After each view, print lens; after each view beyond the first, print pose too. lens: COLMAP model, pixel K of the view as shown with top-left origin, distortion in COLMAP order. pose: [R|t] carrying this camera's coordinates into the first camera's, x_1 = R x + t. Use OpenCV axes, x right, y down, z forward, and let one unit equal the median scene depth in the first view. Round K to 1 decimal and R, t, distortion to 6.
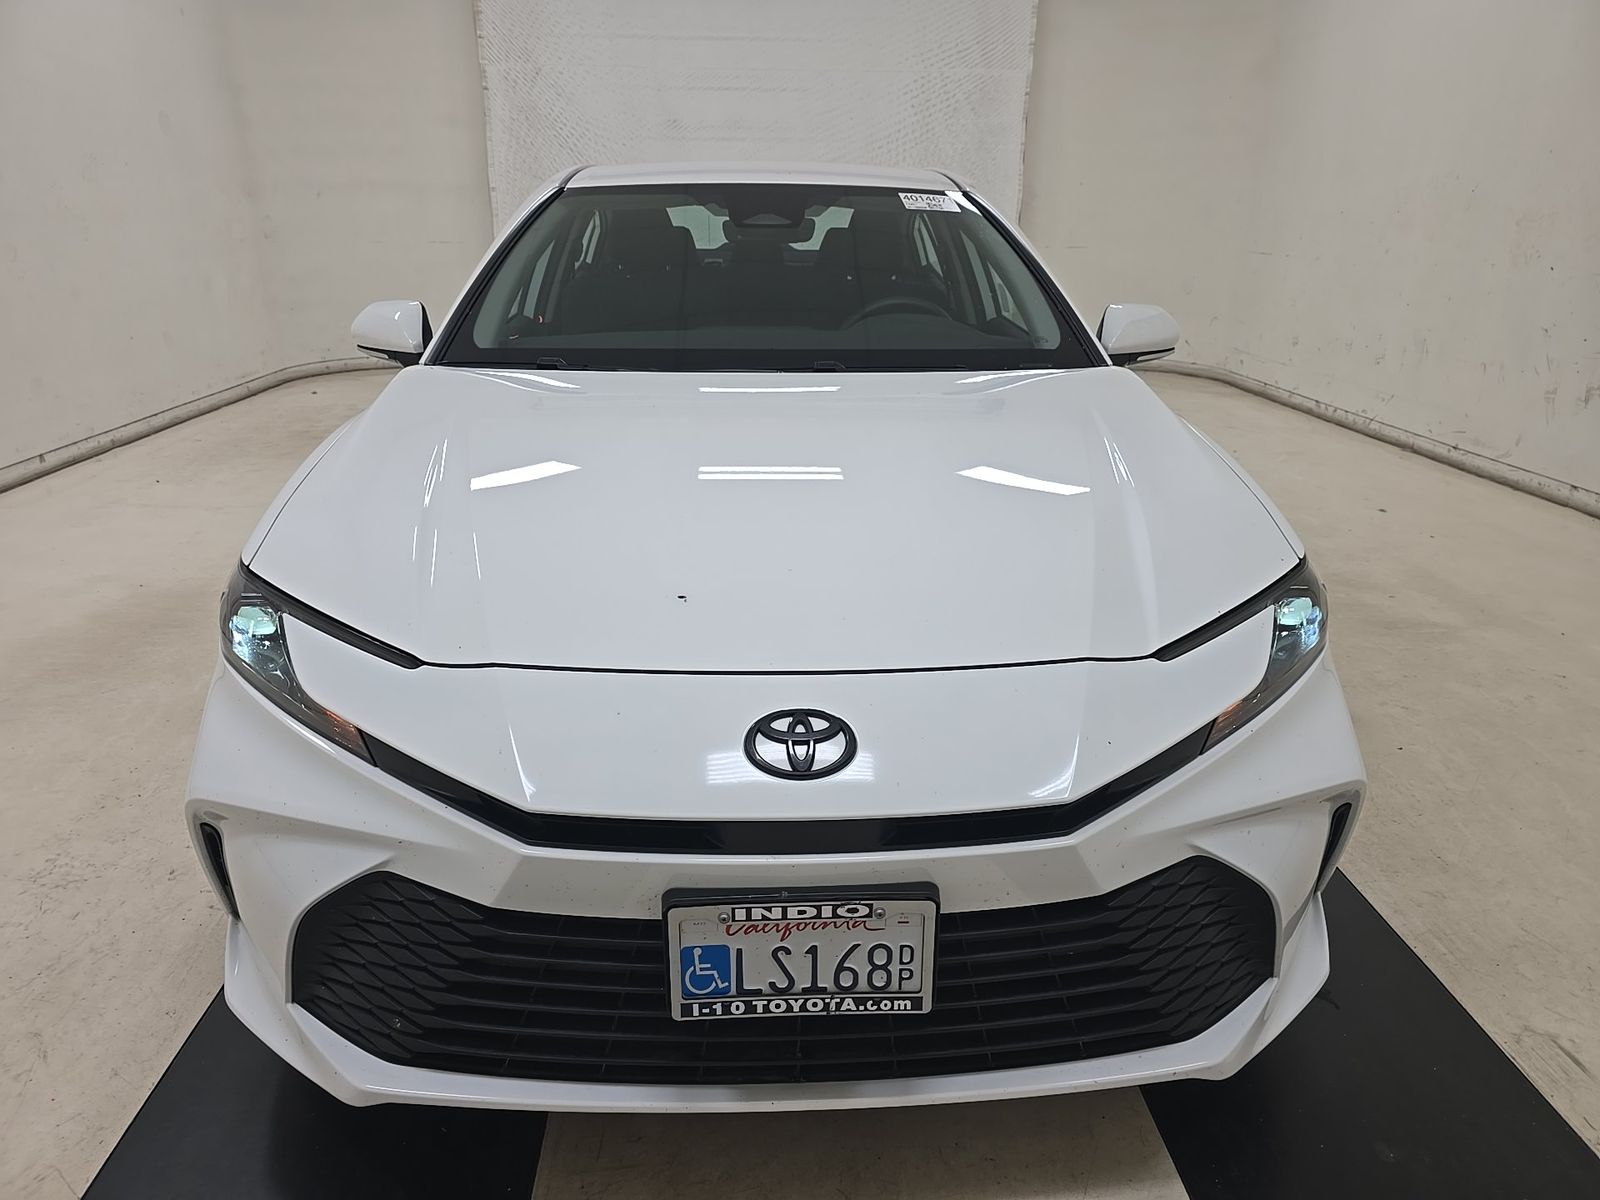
lens RADIAL K [[1075.6, 0, 797.0], [0, 1075.6, 598.3], [0, 0, 1]] dist [0.046988, -0.033728]
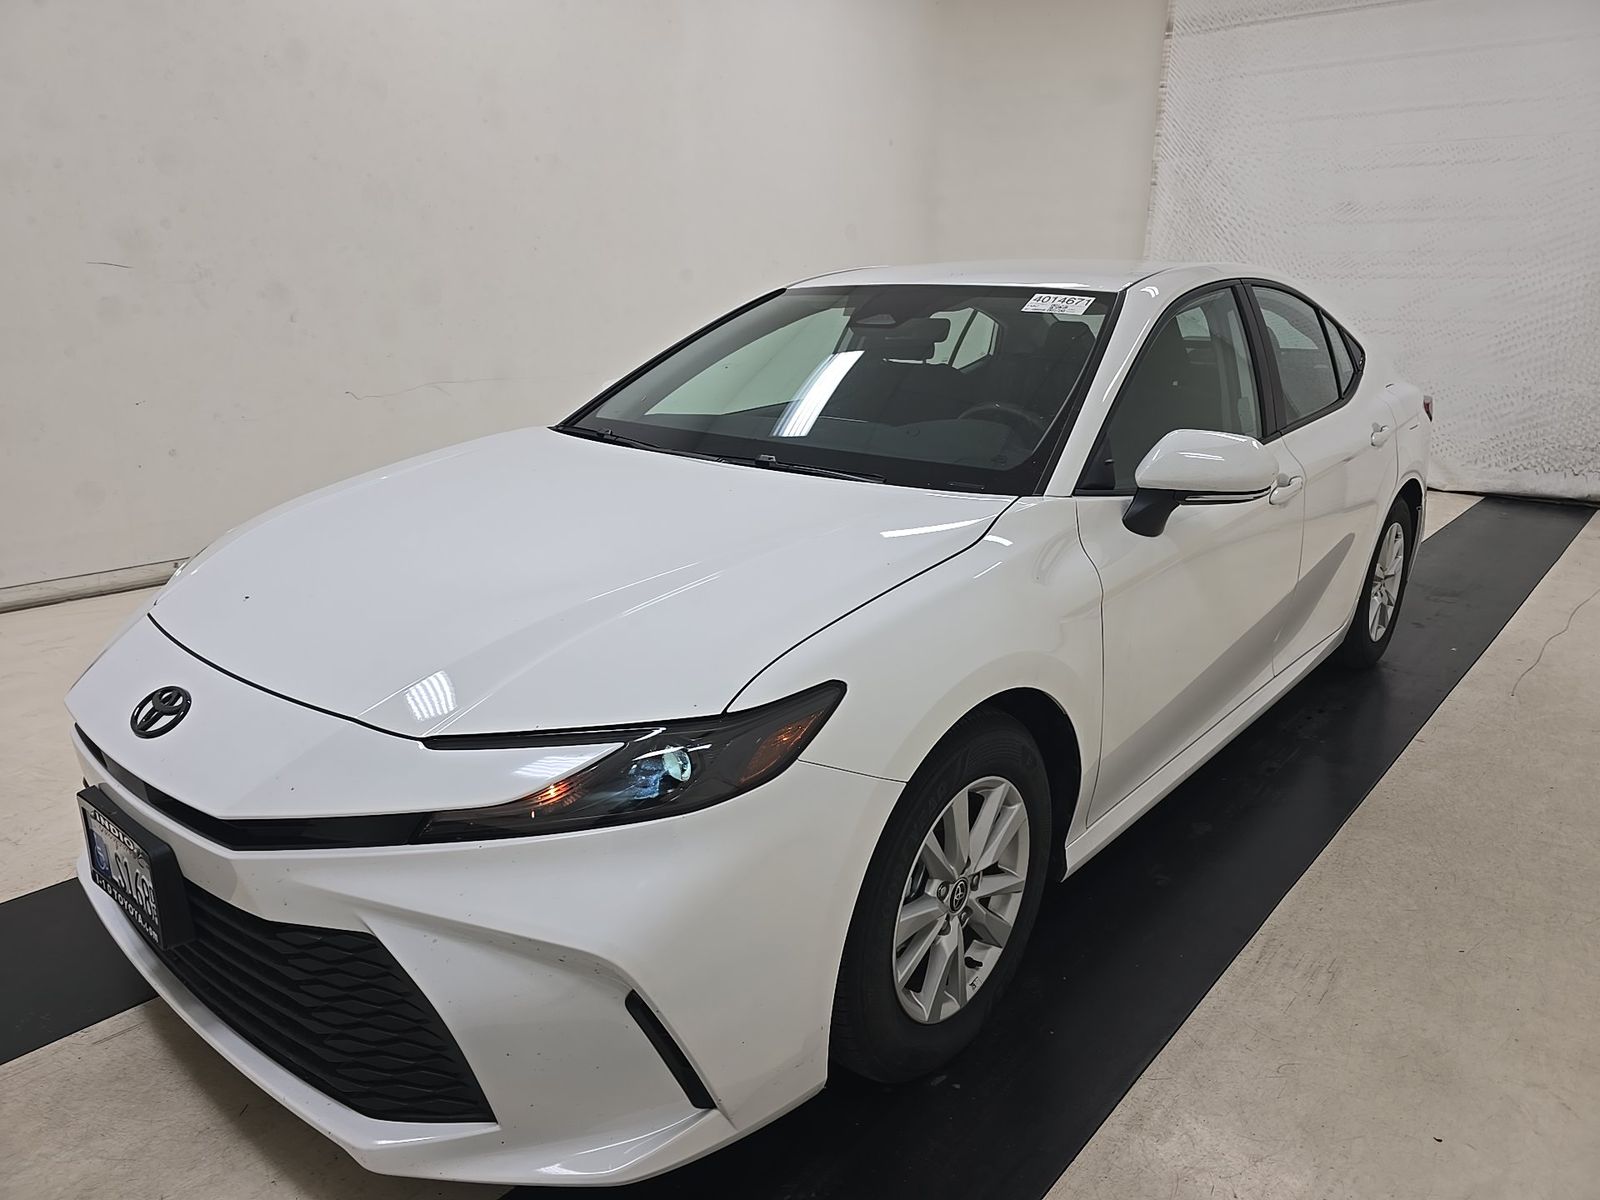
lens RADIAL K [[1075.6, 0, 797.0], [0, 1075.6, 598.3], [0, 0, 1]] dist [0.046988, -0.033728]
pose [[0.723258, 0.191560, -0.663478, 0.222411], [-0.237853, 0.971072, 0.021085, -0.033376], [0.648324, 0.142560, 0.747899, 0.075883]]
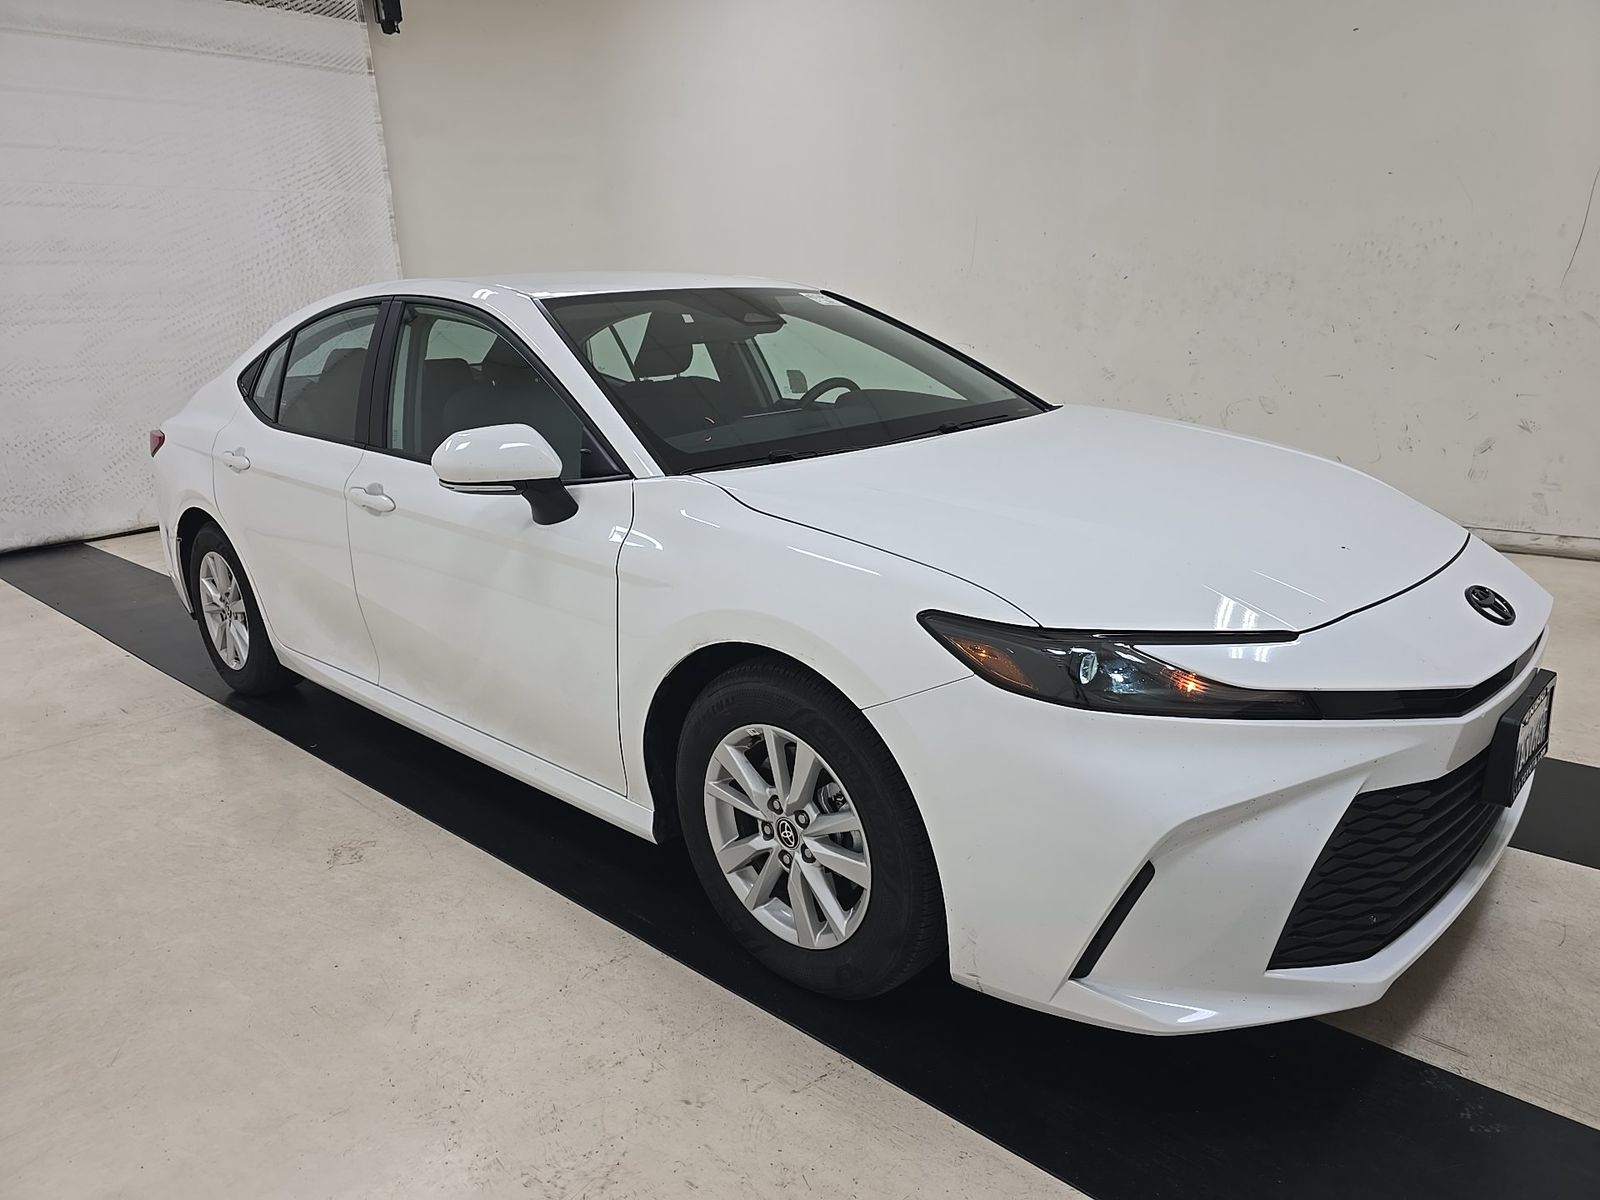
lens RADIAL K [[1075.6, 0, 797.0], [0, 1075.6, 598.3], [0, 0, 1]] dist [0.046988, -0.033728]
pose [[0.717584, -0.222737, 0.659895, -0.267672], [0.288719, 0.957370, 0.009185, -0.026613], [-0.633810, 0.183933, 0.751301, 0.071580]]
